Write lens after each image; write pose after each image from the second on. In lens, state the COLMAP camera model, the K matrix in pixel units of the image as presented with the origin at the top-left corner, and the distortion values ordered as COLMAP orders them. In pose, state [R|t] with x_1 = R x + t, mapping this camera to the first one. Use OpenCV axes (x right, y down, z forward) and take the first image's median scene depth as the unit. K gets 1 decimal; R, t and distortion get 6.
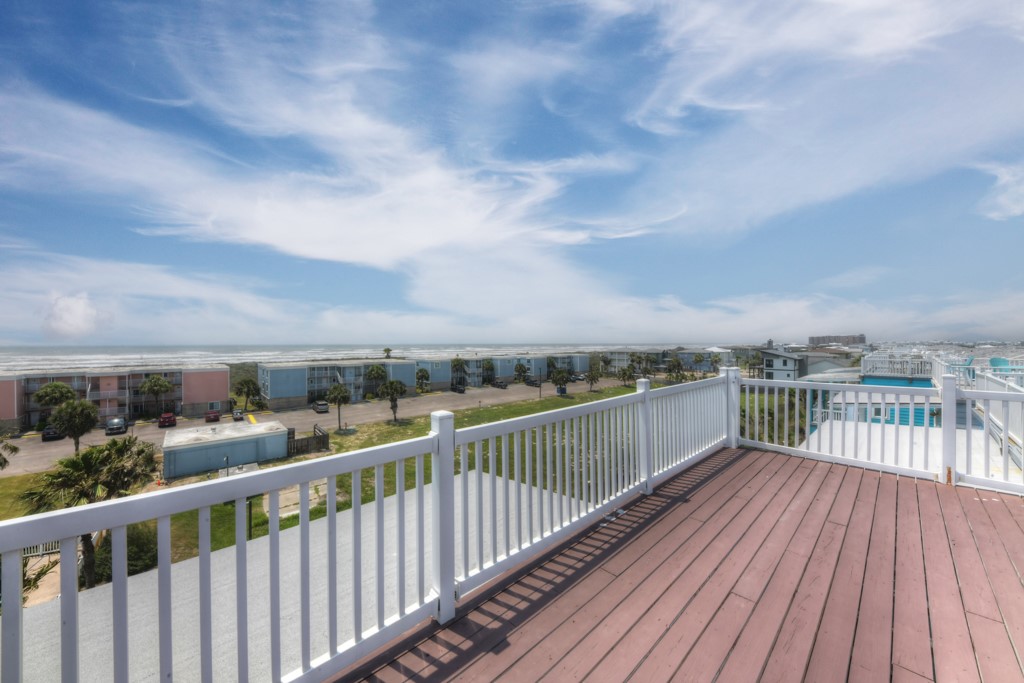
lens RADIAL K [[352.3, 0, 513.3], [0, 352.3, 341.9], [0, 0, 1]] dist [-0.000899, -0.000430]
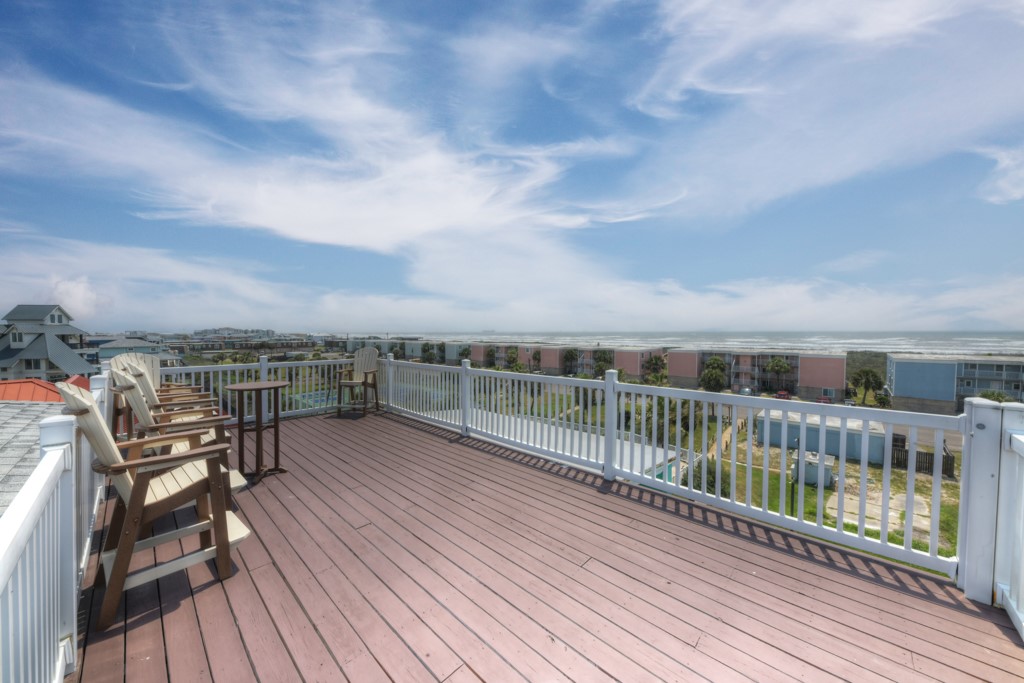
lens RADIAL K [[352.3, 0, 512.9], [0, 352.3, 339.3], [0, 0, 1]] dist [-0.000899, -0.000430]
pose [[0.088847, 0.026939, -0.995681, 0.652660], [0.005524, 0.999605, 0.027538, -0.010328], [0.996030, -0.007946, 0.088663, 0.289157]]
